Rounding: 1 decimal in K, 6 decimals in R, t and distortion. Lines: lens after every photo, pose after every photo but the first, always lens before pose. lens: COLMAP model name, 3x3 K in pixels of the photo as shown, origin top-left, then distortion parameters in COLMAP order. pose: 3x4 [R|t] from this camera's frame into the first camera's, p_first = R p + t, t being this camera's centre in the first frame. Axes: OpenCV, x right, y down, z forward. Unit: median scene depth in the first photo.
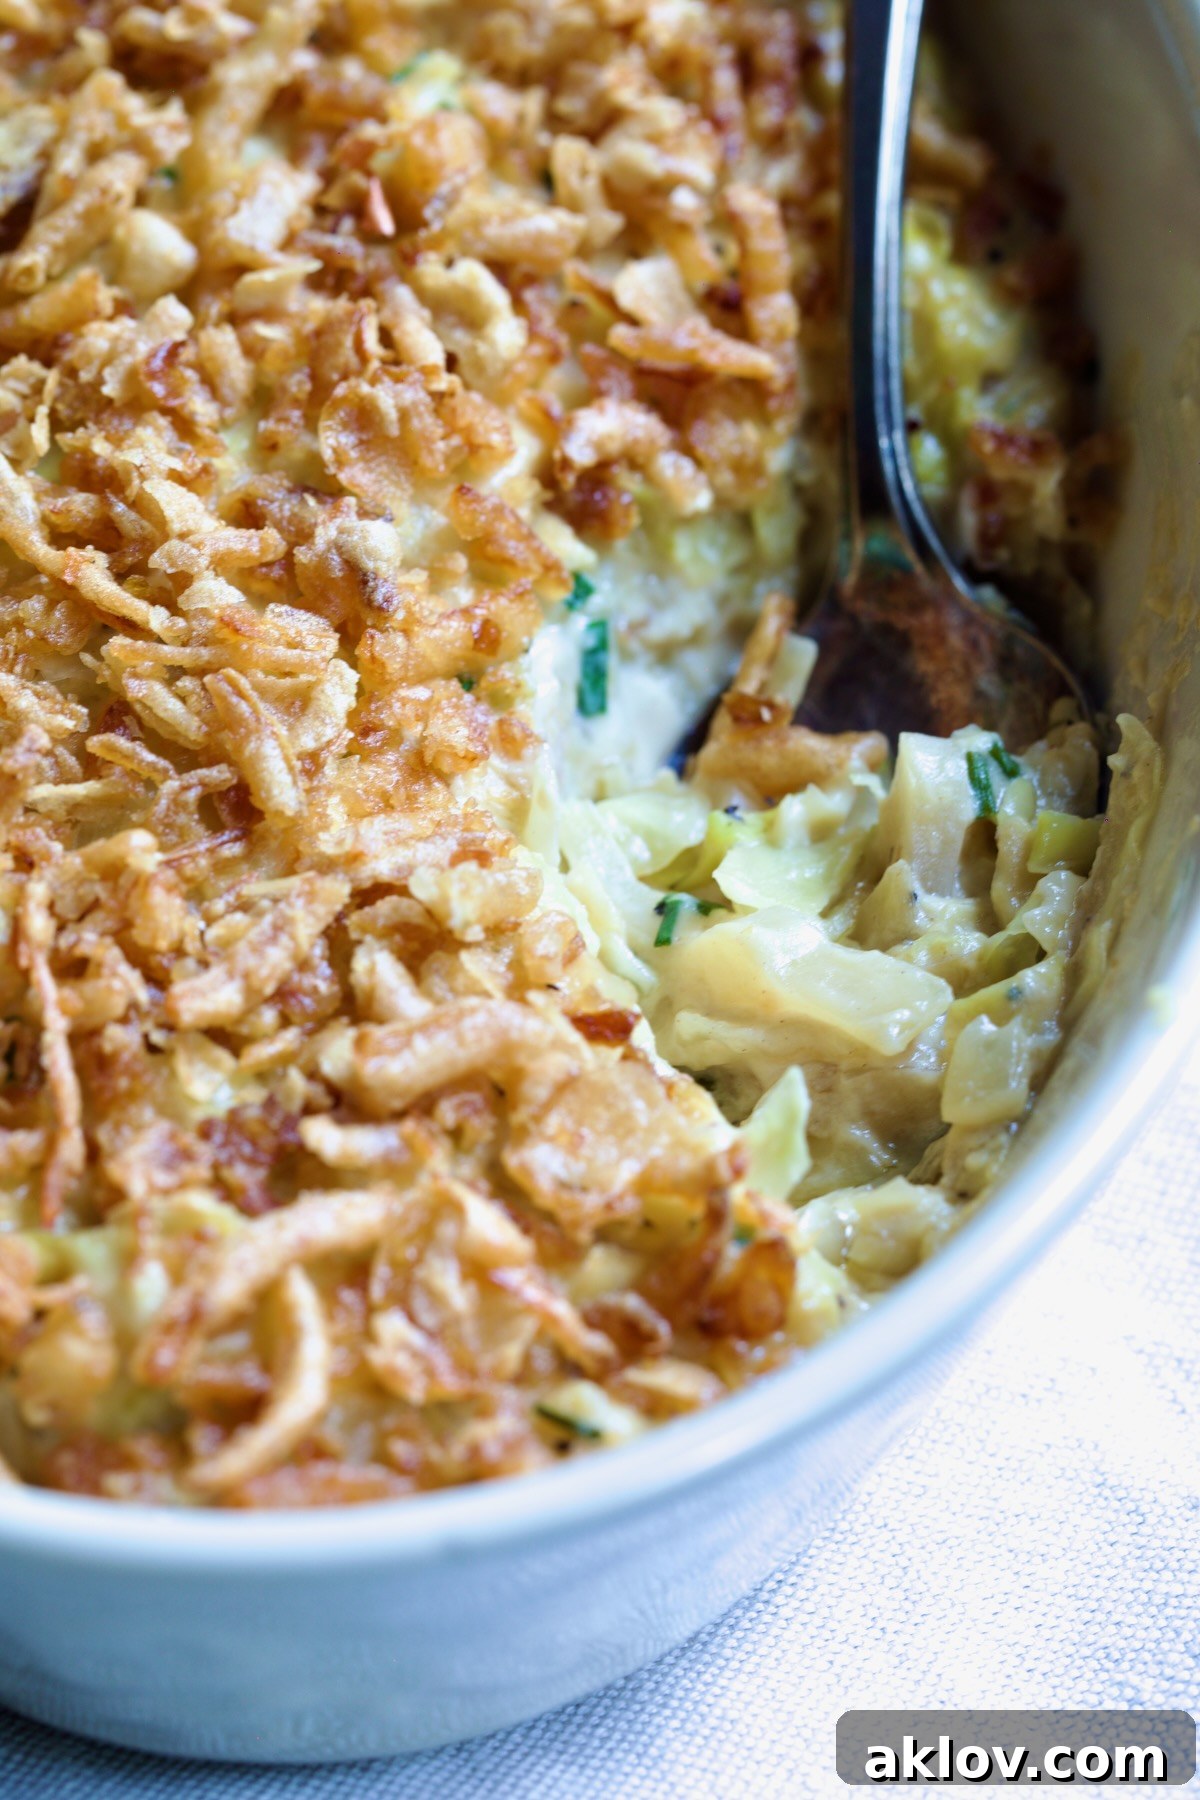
lens RADIAL K [[6552.6, 0, 606.6], [0, 6552.6, 863.7], [0, 0, 1]] dist [-0.154676, 6.346766]
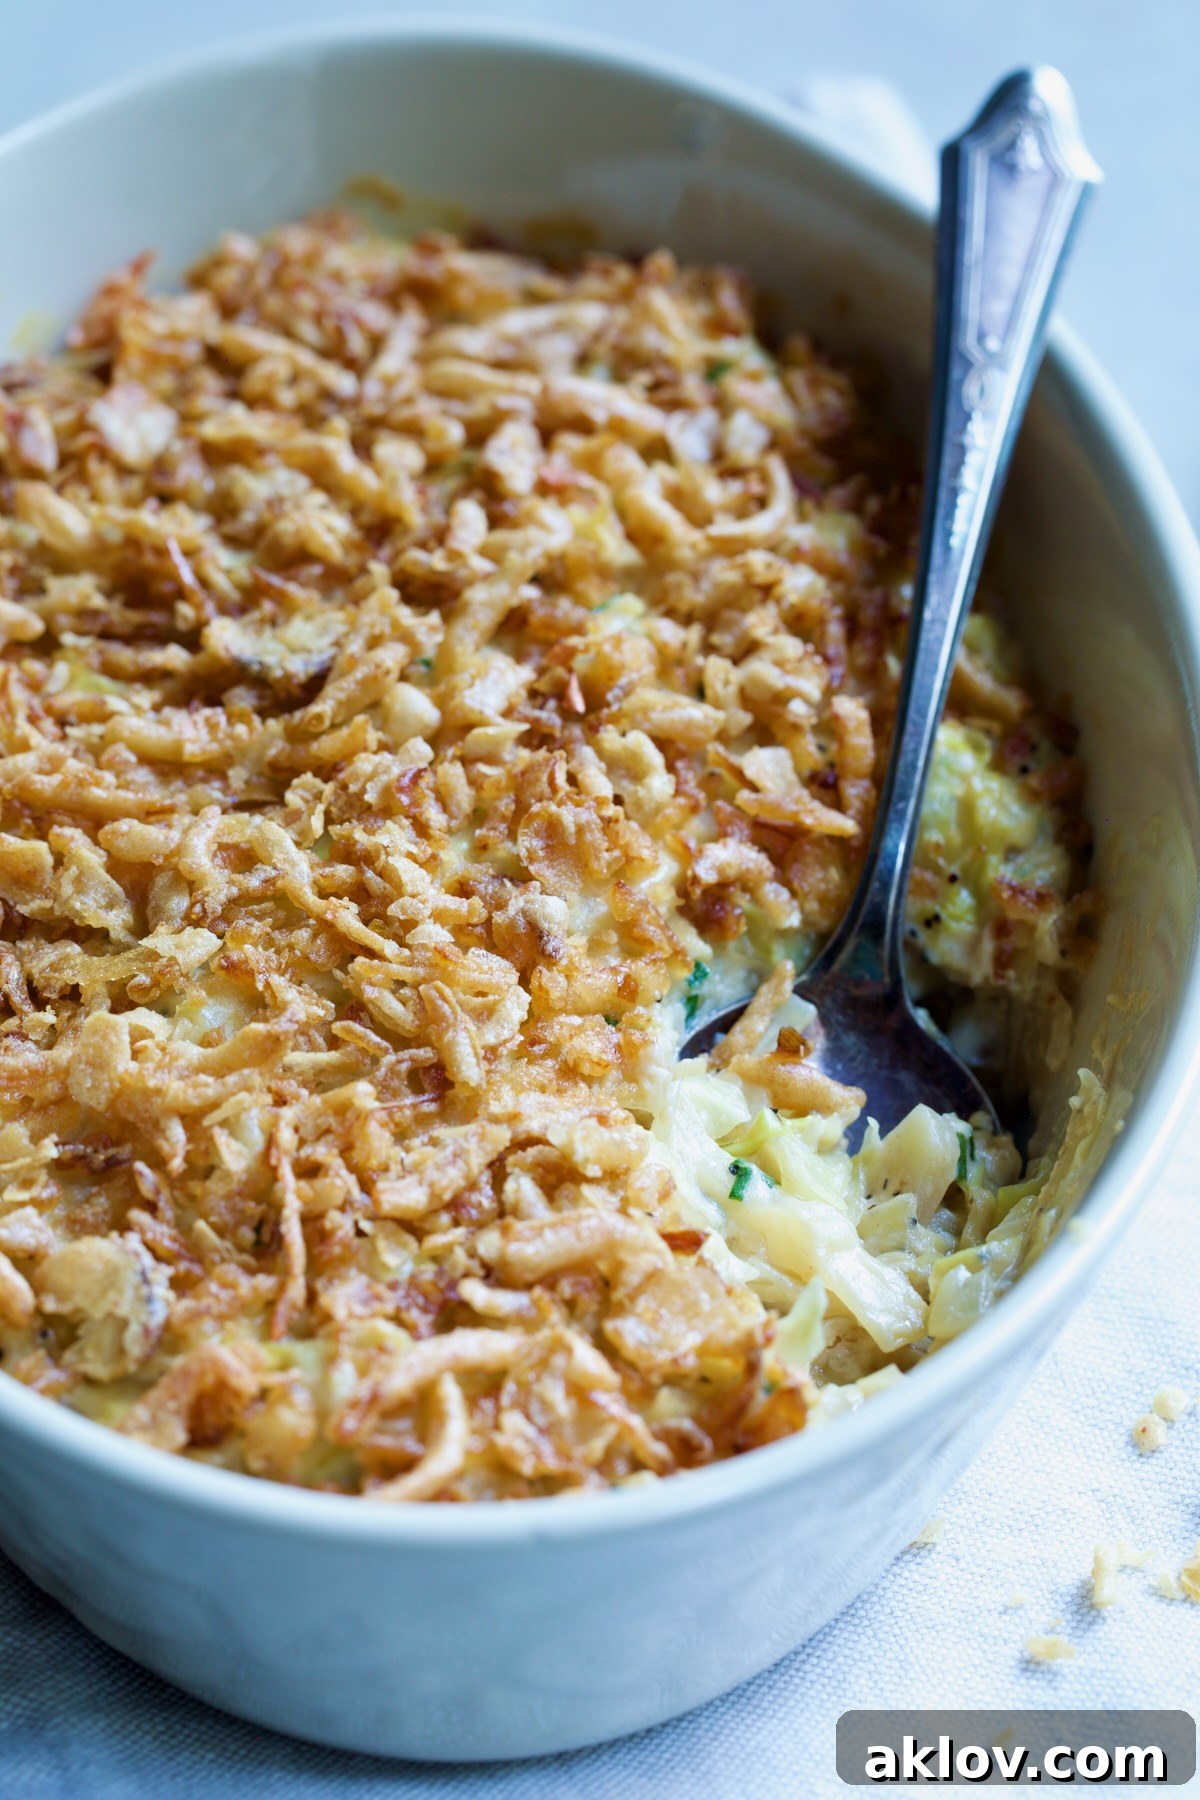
lens RADIAL K [[6334.0, 0, 600.0], [0, 6334.0, 900.0], [0, 0, 1]] dist [0.093674, 2.257024]
pose [[0.996346, 0.069617, -0.049471, 0.041360], [-0.076370, 0.985552, -0.151178, 0.151062], [0.038231, 0.154404, 0.987268, -0.325700]]
